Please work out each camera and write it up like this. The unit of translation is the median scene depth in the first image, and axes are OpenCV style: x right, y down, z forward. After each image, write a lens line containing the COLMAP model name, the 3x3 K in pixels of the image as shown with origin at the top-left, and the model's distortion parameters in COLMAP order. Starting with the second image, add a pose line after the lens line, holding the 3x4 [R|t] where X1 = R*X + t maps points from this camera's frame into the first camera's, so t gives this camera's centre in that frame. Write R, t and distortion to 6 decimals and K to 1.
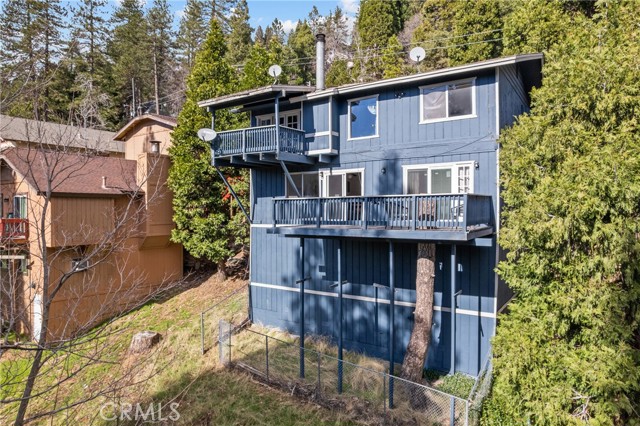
lens RADIAL K [[403.1, 0, 317.7], [0, 403.1, 210.0], [0, 0, 1]] dist [-0.003164, 0.000173]
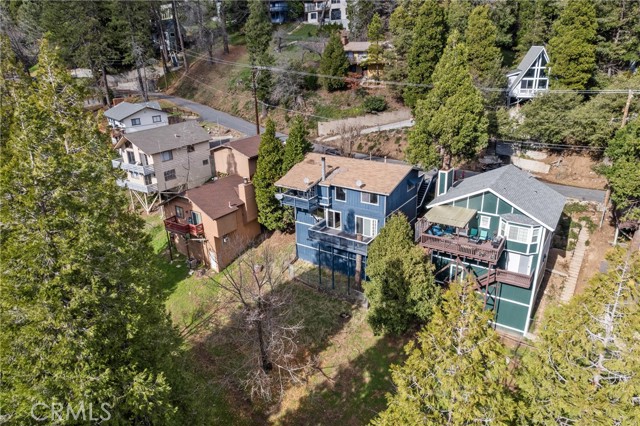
lens RADIAL K [[403.1, 0, 317.7], [0, 403.1, 210.0], [0, 0, 1]] dist [-0.003164, 0.000173]
pose [[0.999324, -0.031648, -0.018722, 0.009931], [0.036175, 0.937454, 0.346226, -1.017919], [0.006593, -0.346669, 0.937964, -1.441278]]
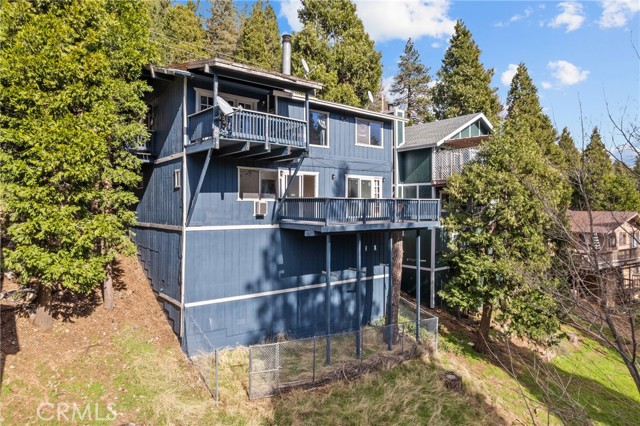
lens RADIAL K [[403.1, 0, 317.7], [0, 403.1, 210.0], [0, 0, 1]] dist [-0.003164, 0.000173]
pose [[0.315552, -0.001034, 0.948908, -0.971197], [-0.002873, 0.999994, 0.002045, 0.001128], [-0.948904, -0.003372, 0.315547, 0.632927]]
